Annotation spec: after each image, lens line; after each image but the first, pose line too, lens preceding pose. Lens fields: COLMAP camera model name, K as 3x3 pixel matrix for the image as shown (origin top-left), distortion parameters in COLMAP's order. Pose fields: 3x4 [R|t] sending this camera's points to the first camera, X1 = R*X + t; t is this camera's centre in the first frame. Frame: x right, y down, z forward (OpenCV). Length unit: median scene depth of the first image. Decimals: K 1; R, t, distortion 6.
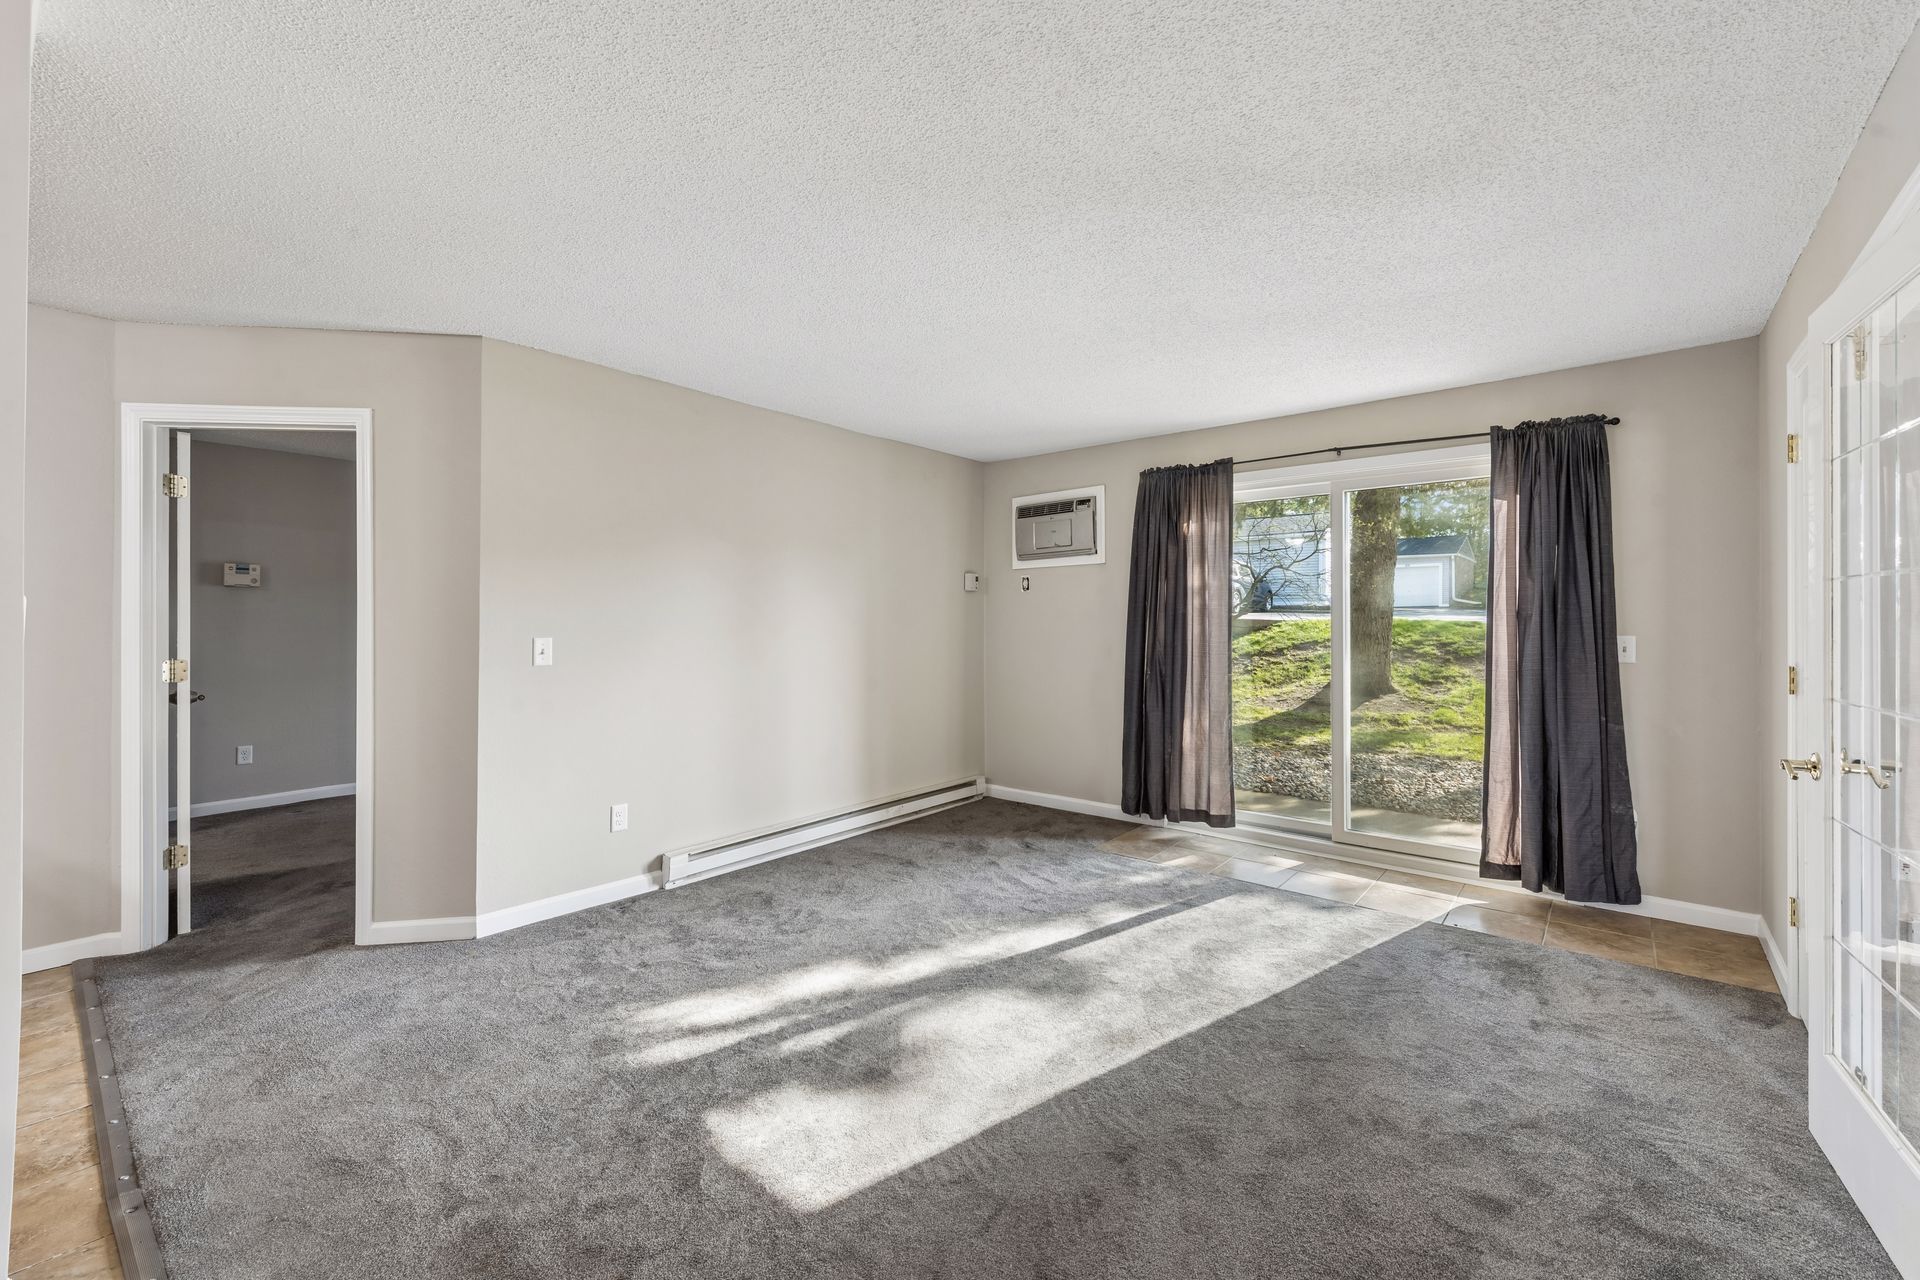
lens RADIAL K [[787.7, 0, 960.6], [0, 787.7, 615.6], [0, 0, 1]] dist [0.001713, -0.000083]
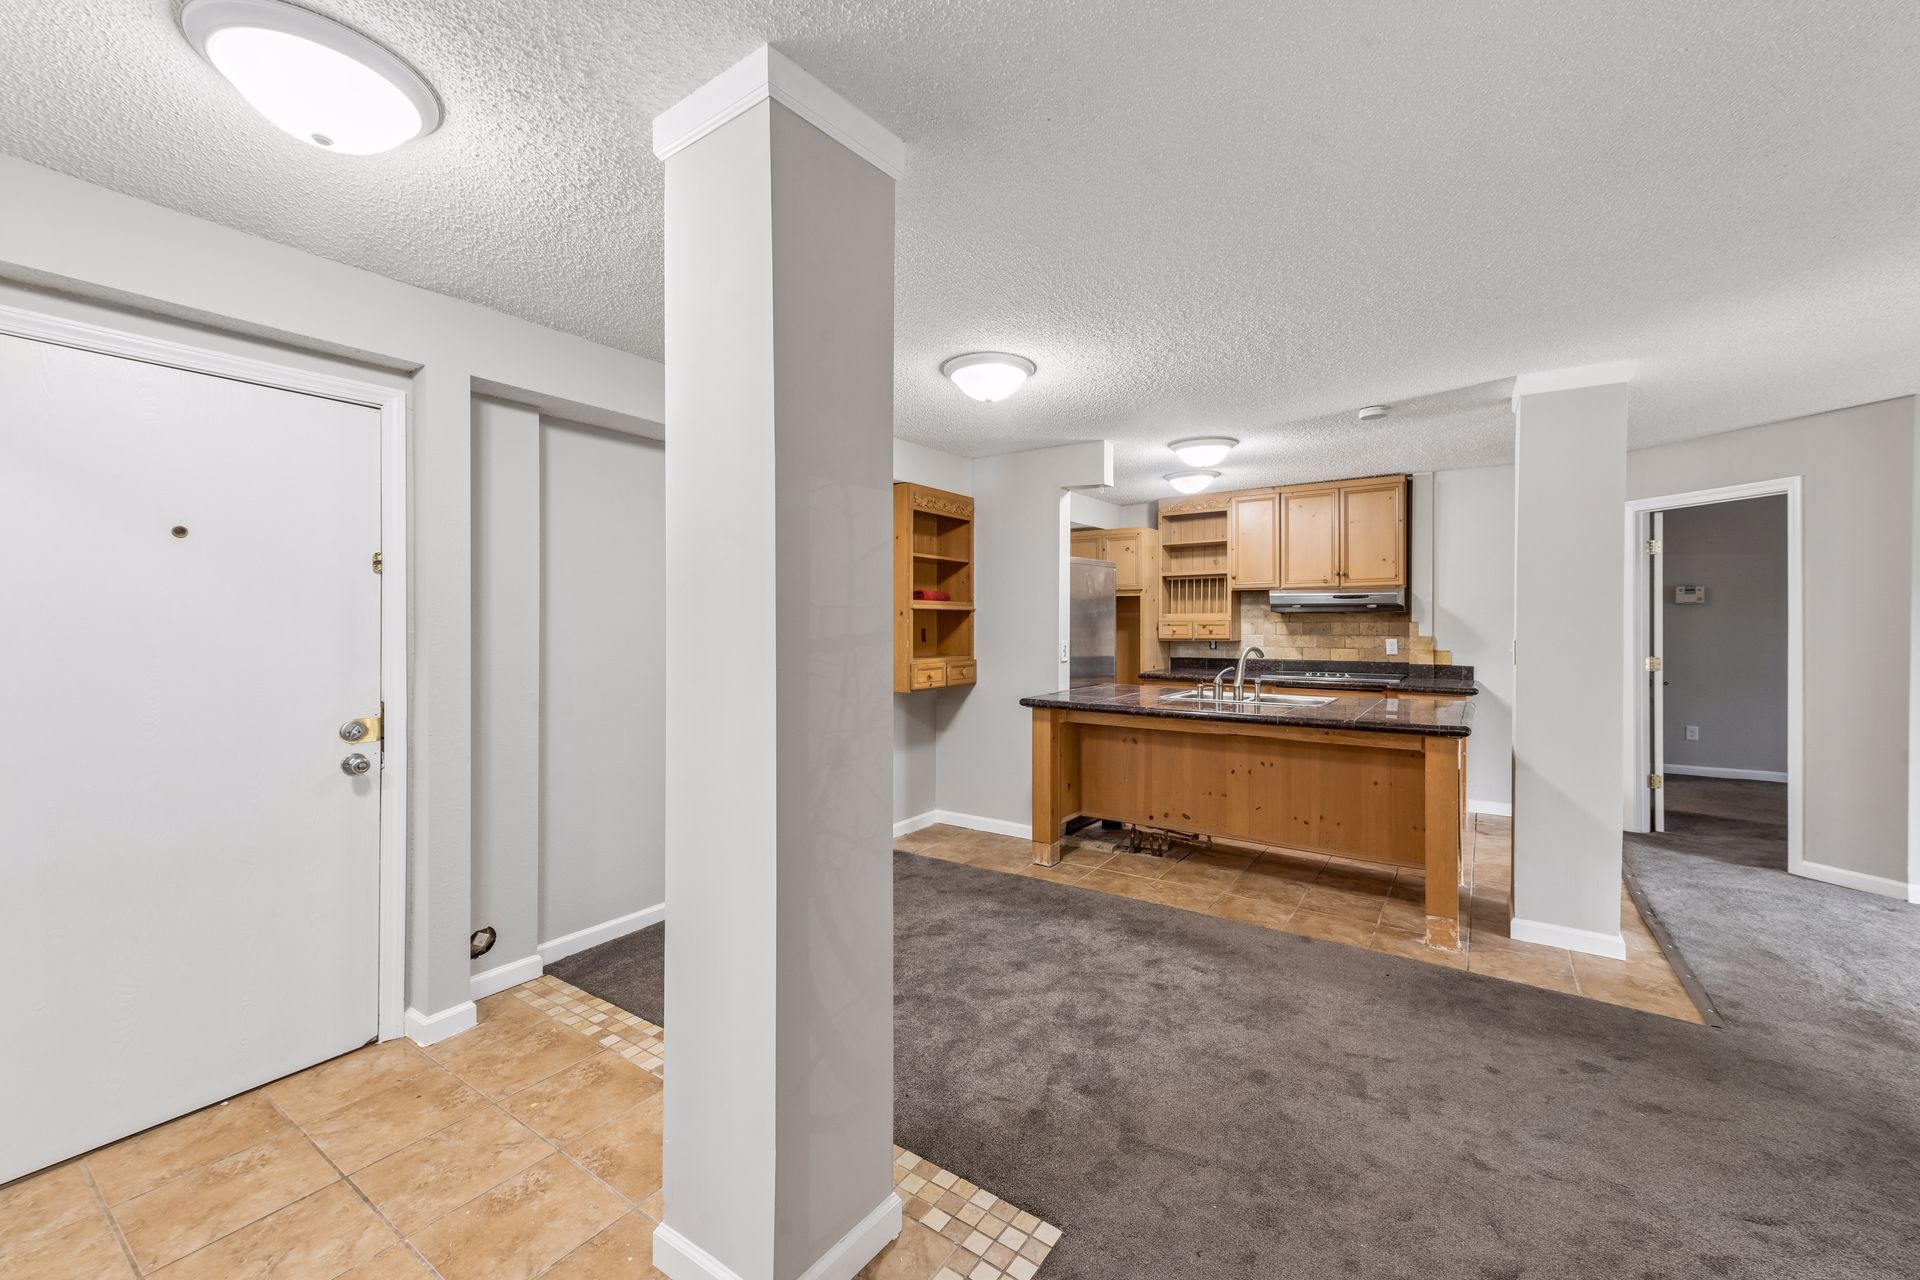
lens RADIAL K [[778.3, 0, 943.6], [0, 778.3, 624.9], [0, 0, 1]] dist [0.010425, 0.000340]
pose [[0.085701, 0.004216, -0.996312, 0.464700], [0.005623, 0.999973, 0.004715, -0.025012], [0.996305, -0.006006, 0.085675, -0.569468]]
